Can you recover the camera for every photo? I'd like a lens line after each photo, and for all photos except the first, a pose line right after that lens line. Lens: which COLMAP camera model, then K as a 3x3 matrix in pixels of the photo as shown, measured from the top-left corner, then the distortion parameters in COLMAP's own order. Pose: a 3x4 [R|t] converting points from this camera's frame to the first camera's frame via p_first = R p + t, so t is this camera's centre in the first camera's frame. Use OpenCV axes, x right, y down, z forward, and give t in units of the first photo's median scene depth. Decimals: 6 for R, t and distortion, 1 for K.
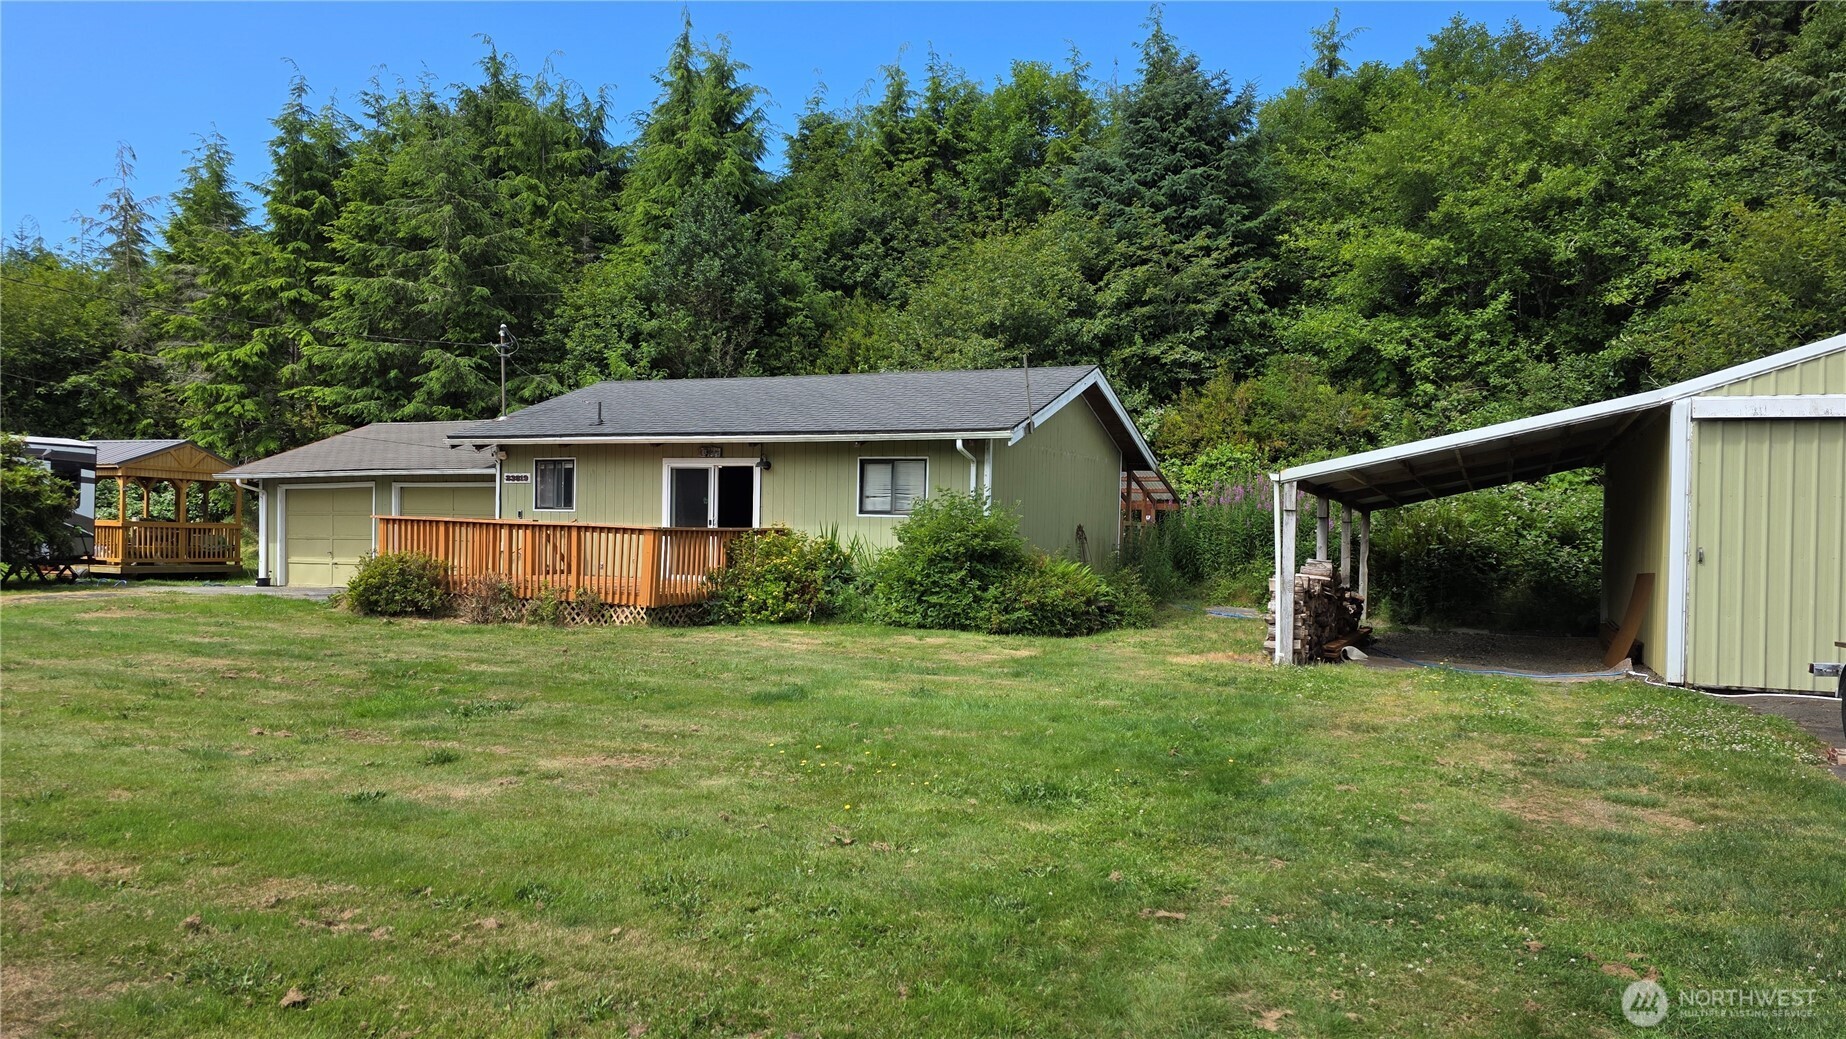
lens RADIAL K [[1272.7, 0, 938.8], [0, 1272.7, 534.3], [0, 0, 1]] dist [0.084410, -0.083968]
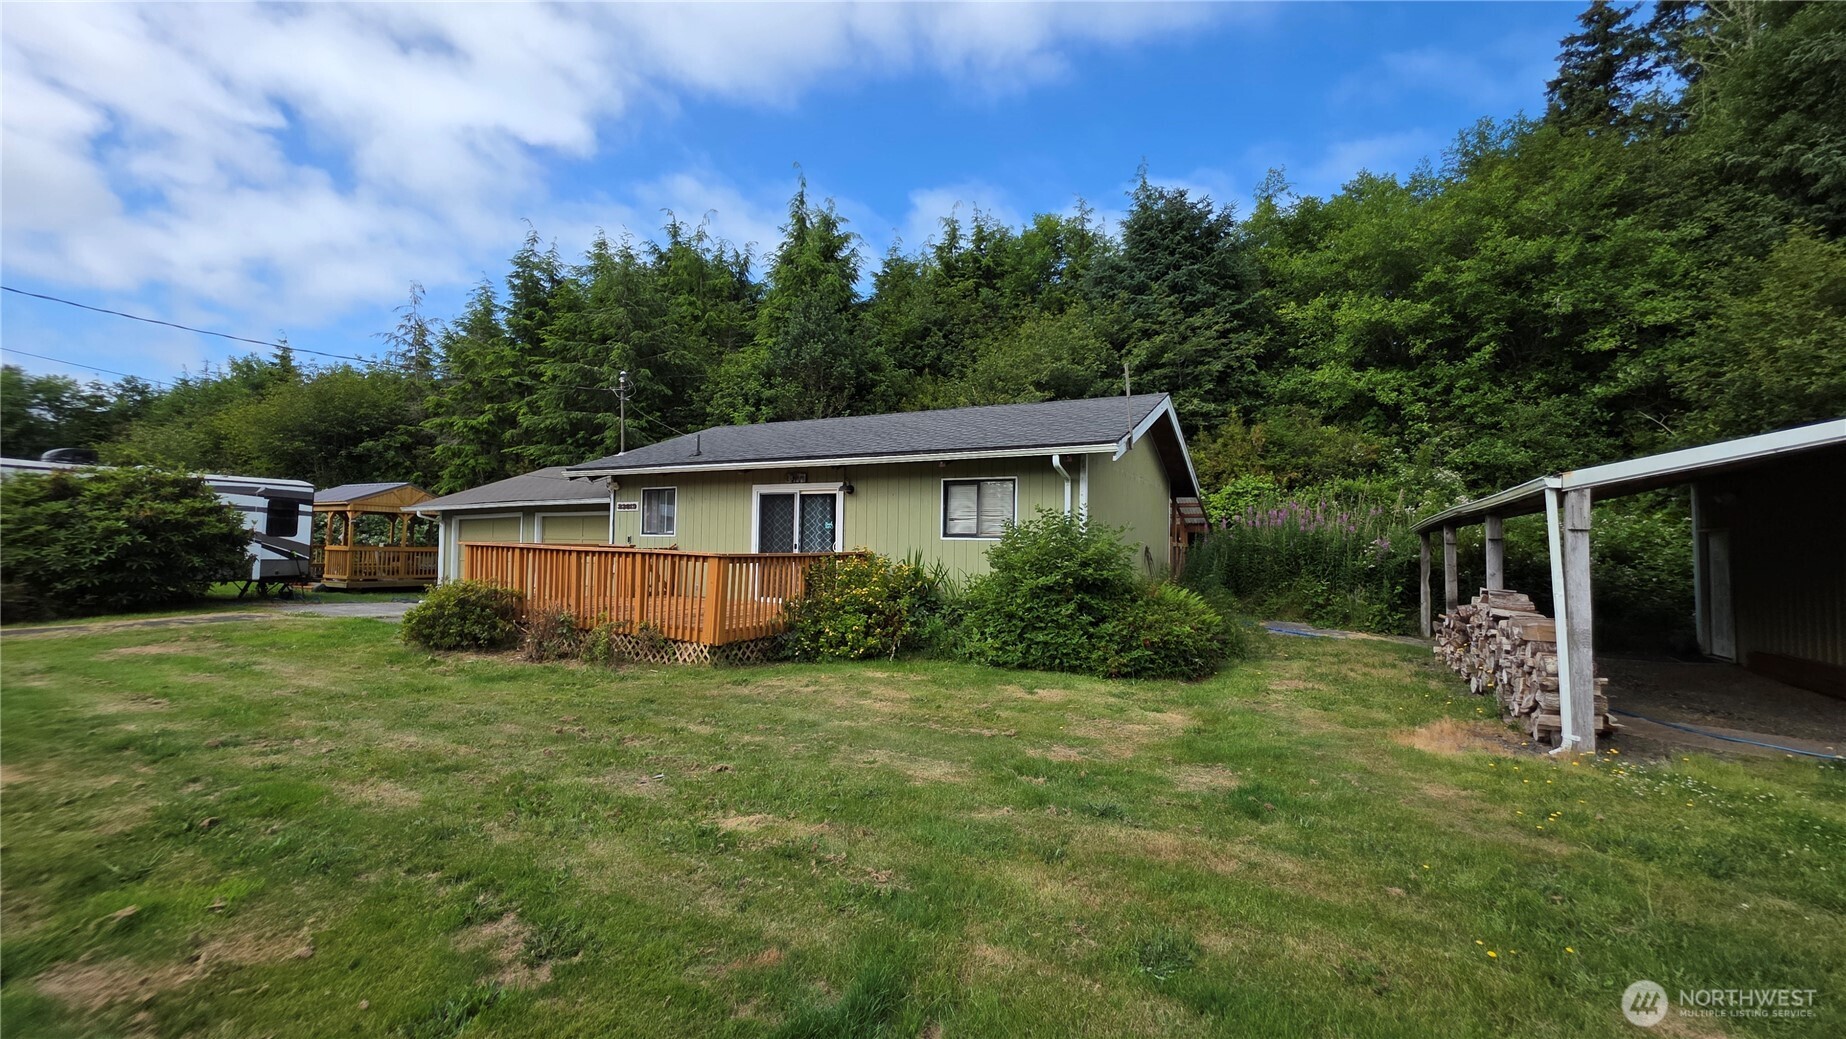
lens RADIAL K [[737.9, 0, 915.4], [0, 737.9, 506.3], [0, 0, 1]] dist [0.000102, -0.000016]
pose [[0.997925, -0.007359, -0.063973, -0.032949], [0.003631, 0.998299, -0.058195, -0.005000], [0.064292, 0.057842, 0.996253, 0.302031]]
